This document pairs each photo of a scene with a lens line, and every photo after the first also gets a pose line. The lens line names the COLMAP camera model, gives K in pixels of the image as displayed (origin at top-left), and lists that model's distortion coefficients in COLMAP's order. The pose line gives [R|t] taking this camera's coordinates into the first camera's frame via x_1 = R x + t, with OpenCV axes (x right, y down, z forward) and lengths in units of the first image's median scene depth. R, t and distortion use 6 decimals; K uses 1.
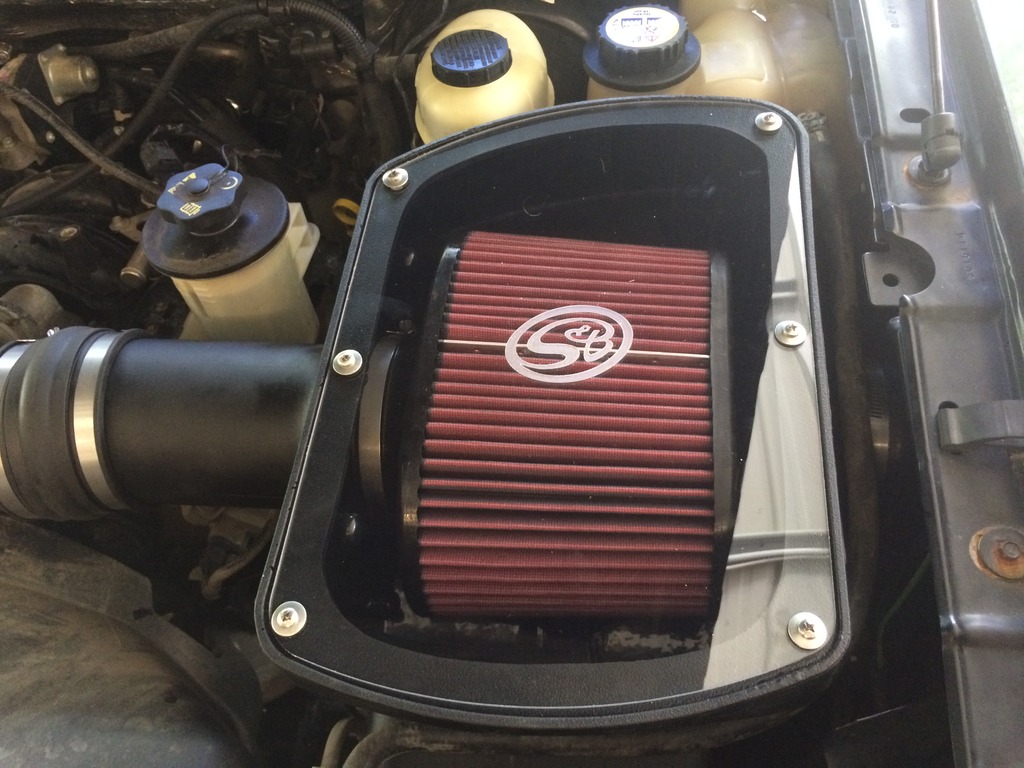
lens RADIAL K [[860.2, 0, 512.0], [0, 860.2, 384.0], [0, 0, 1]] dist [0.074344, -0.093886]
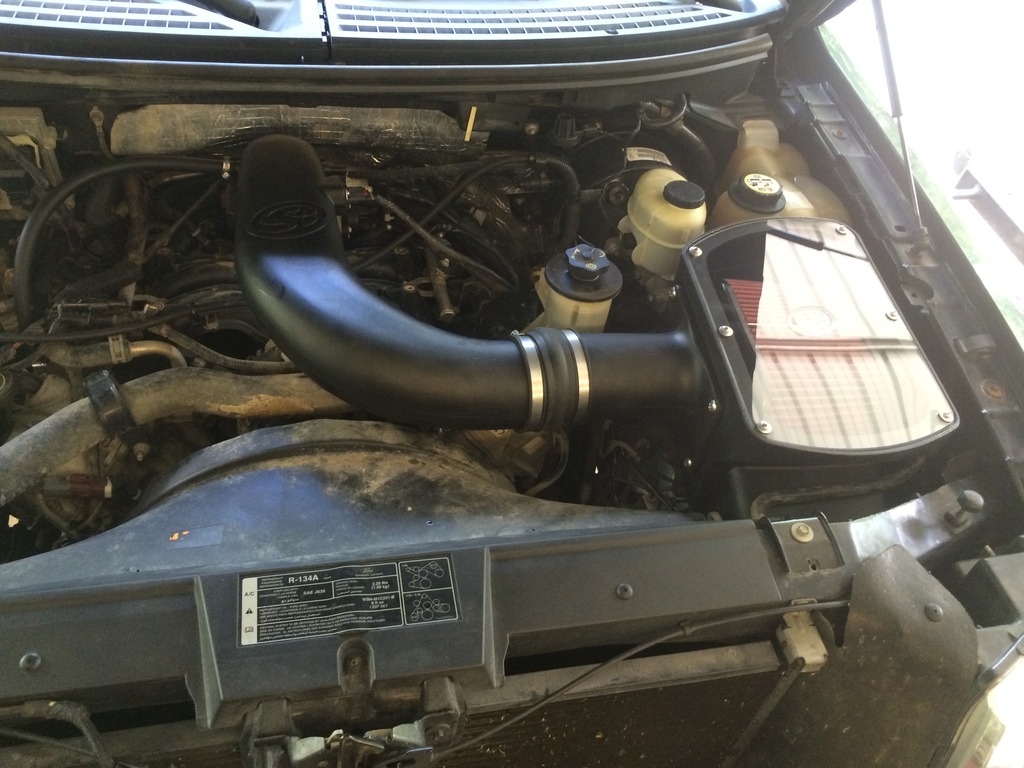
lens RADIAL K [[868.7, 0, 507.7], [0, 868.7, 381.8], [0, 0, 1]] dist [0.066799, -0.096756]
pose [[0.946332, -0.029013, 0.321890, -1.156219], [0.069651, 0.990868, -0.115457, 0.259798], [-0.315601, 0.131681, 0.939711, -0.716521]]
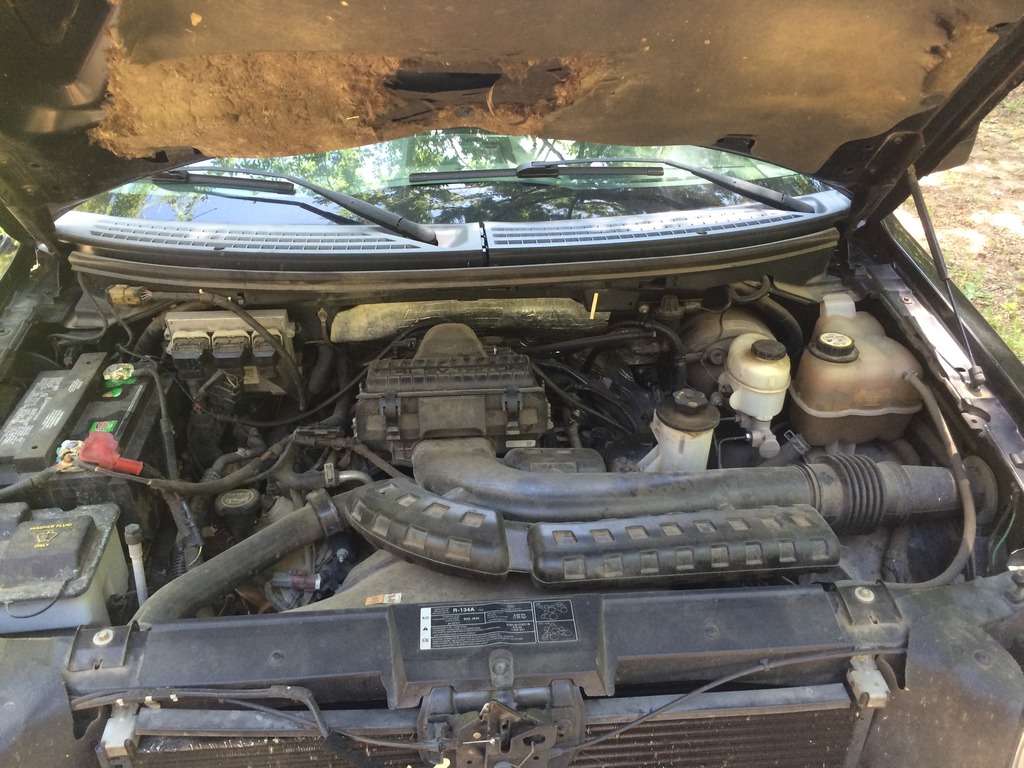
lens RADIAL K [[860.2, 0, 512.0], [0, 860.2, 384.0], [0, 0, 1]] dist [0.074344, -0.093886]
pose [[0.987570, 0.012433, 0.156688, -1.217558], [0.045699, 0.931092, -0.361911, 0.593882], [-0.150391, 0.364573, 0.918950, -1.149116]]
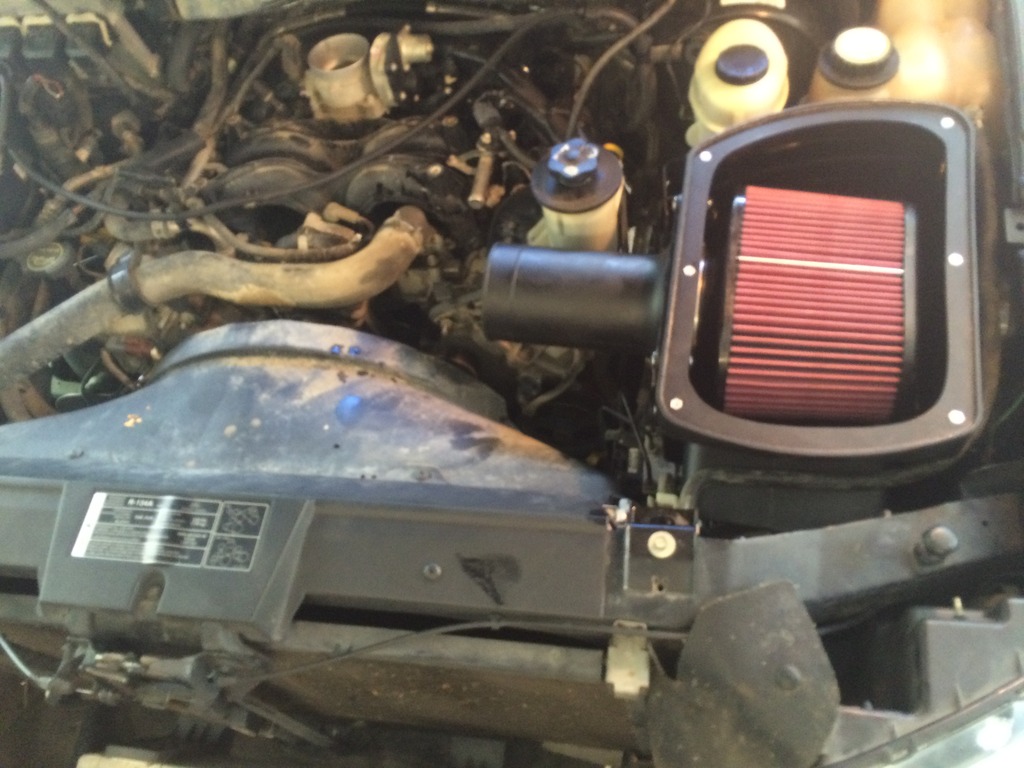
lens RADIAL K [[860.2, 0, 512.0], [0, 860.2, 384.0], [0, 0, 1]] dist [0.074344, -0.093886]
pose [[0.995094, 0.039132, -0.090867, -0.311597], [-0.027027, 0.991039, 0.130809, -0.011783], [0.095171, -0.127711, 0.987235, -0.659147]]
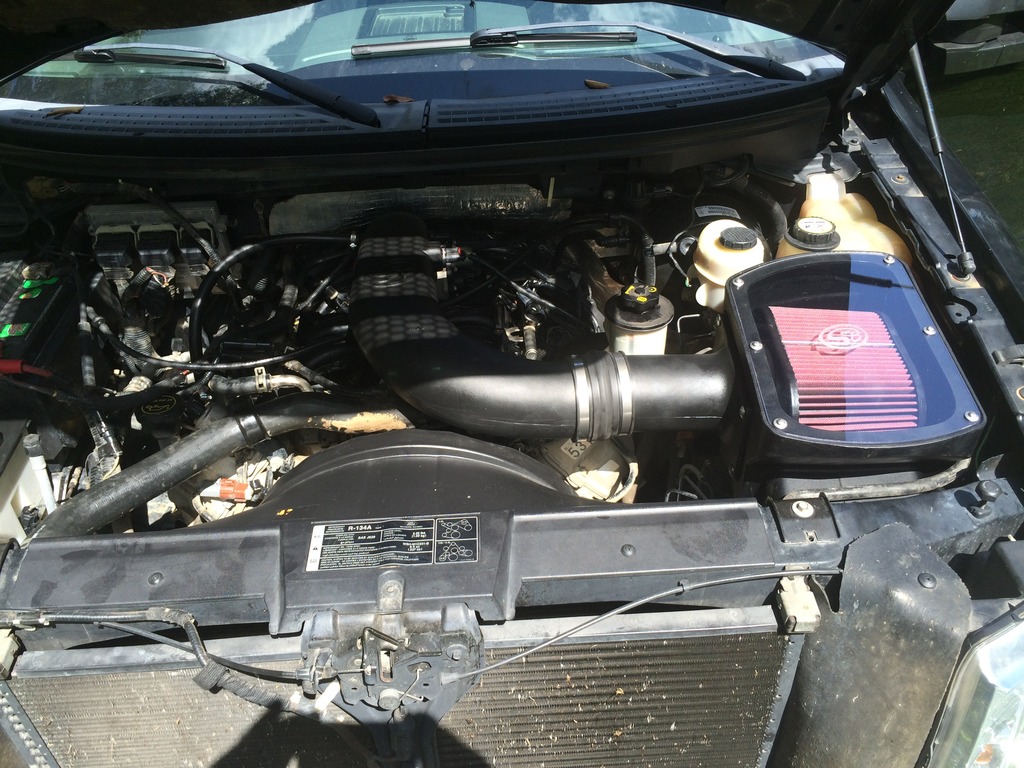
lens RADIAL K [[860.2, 0, 512.0], [0, 860.2, 384.0], [0, 0, 1]] dist [0.074344, -0.093886]
pose [[0.993638, -0.013315, 0.111831, -0.926594], [0.040931, 0.967779, -0.248452, 0.533970], [-0.104920, 0.251449, 0.962167, -1.009053]]
